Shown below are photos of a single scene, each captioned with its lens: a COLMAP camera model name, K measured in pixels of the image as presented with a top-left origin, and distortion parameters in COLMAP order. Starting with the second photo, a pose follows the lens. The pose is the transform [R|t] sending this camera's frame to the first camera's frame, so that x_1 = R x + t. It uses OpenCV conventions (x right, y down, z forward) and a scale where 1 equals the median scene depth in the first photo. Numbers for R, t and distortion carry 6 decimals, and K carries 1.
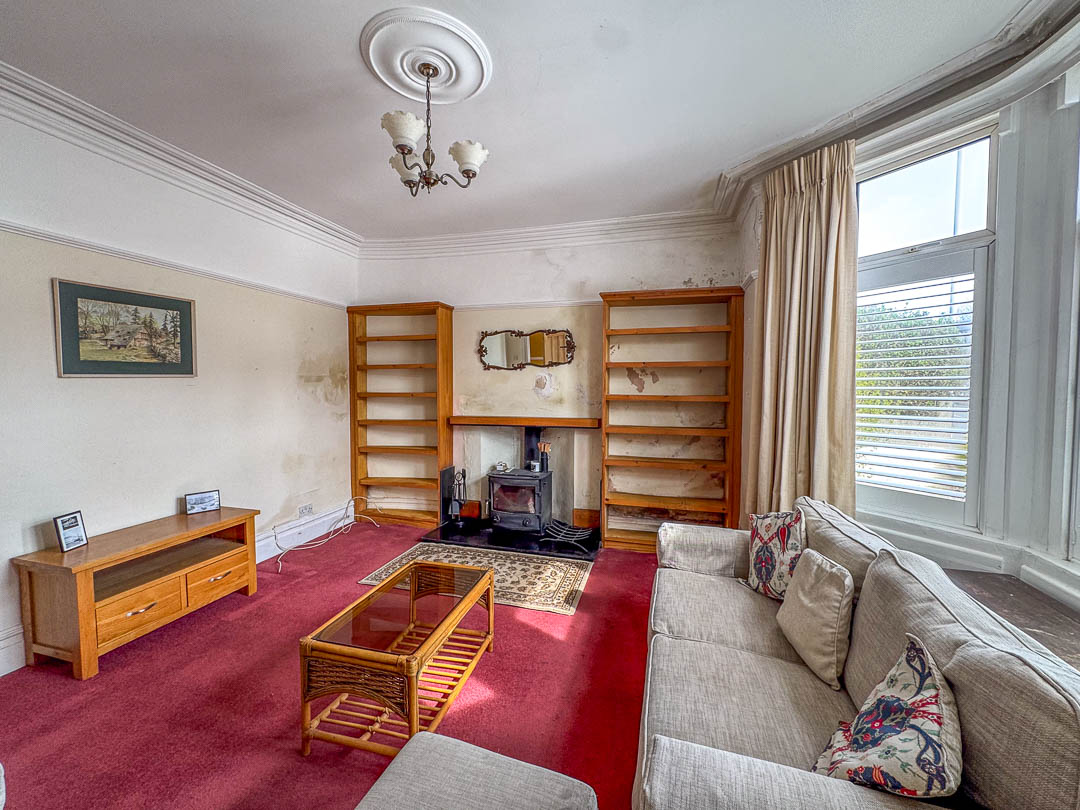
lens RADIAL K [[435.1, 0, 545.2], [0, 435.1, 407.1], [0, 0, 1]] dist [-0.000791, 0.000499]
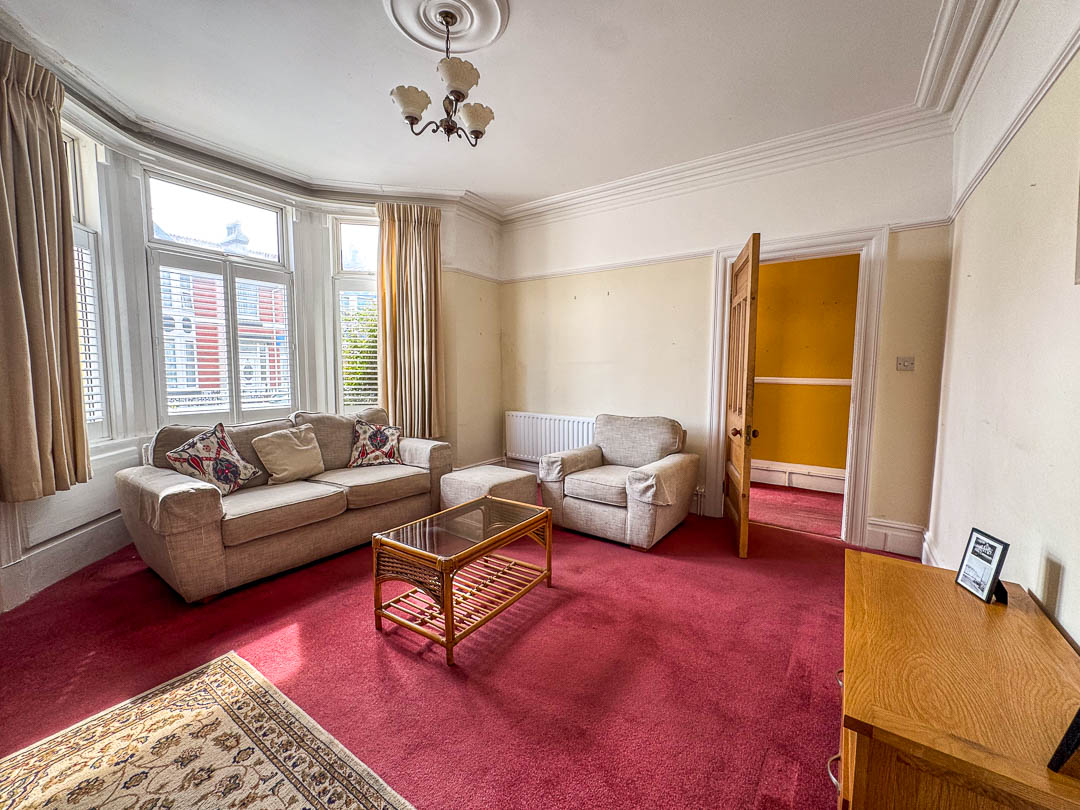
lens RADIAL K [[435.1, 0, 536.9], [0, 435.1, 403.9], [0, 0, 1]] dist [-0.000791, 0.000499]
pose [[-0.941215, -0.037494, 0.335722, -0.413175], [0.005783, 0.991888, 0.126987, 0.000710], [-0.337759, 0.121464, -0.933362, 0.970646]]
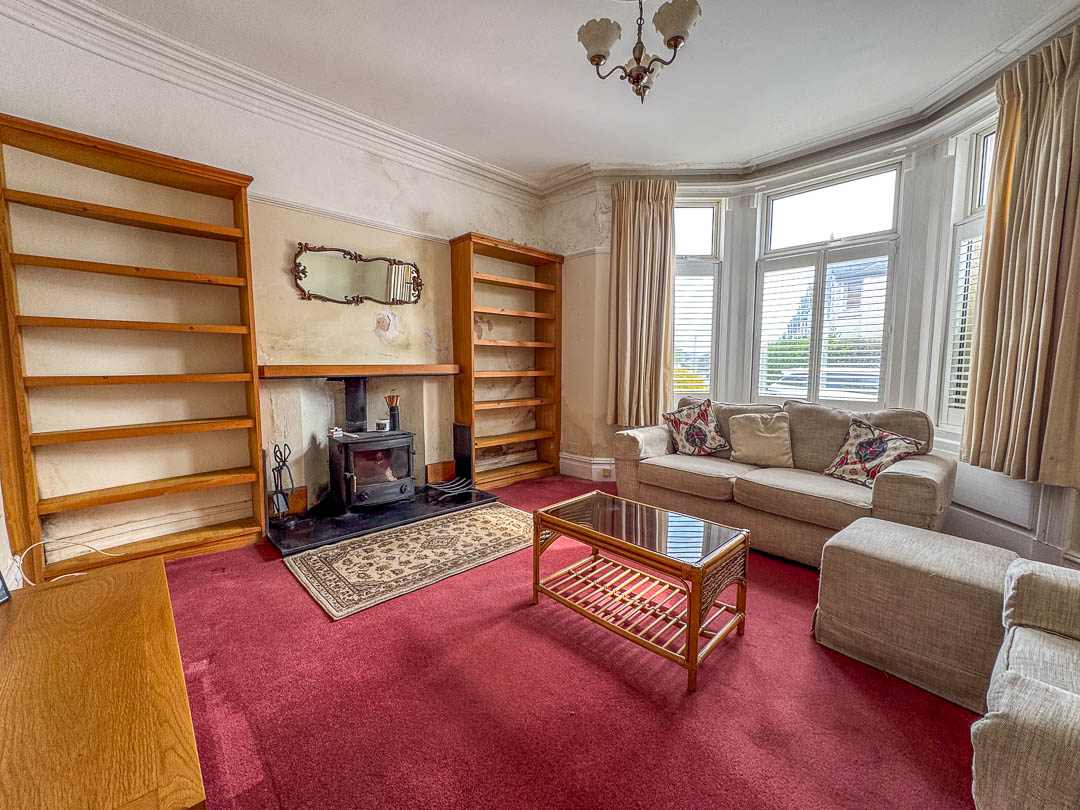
lens RADIAL K [[435.1, 0, 541.9], [0, 435.1, 405.3], [0, 0, 1]] dist [-0.000791, 0.000499]
pose [[0.516858, -0.083891, 0.851951, -0.604623], [0.038872, 0.996460, 0.074538, 0.052064], [-0.855188, -0.005409, 0.518289, 0.336270]]
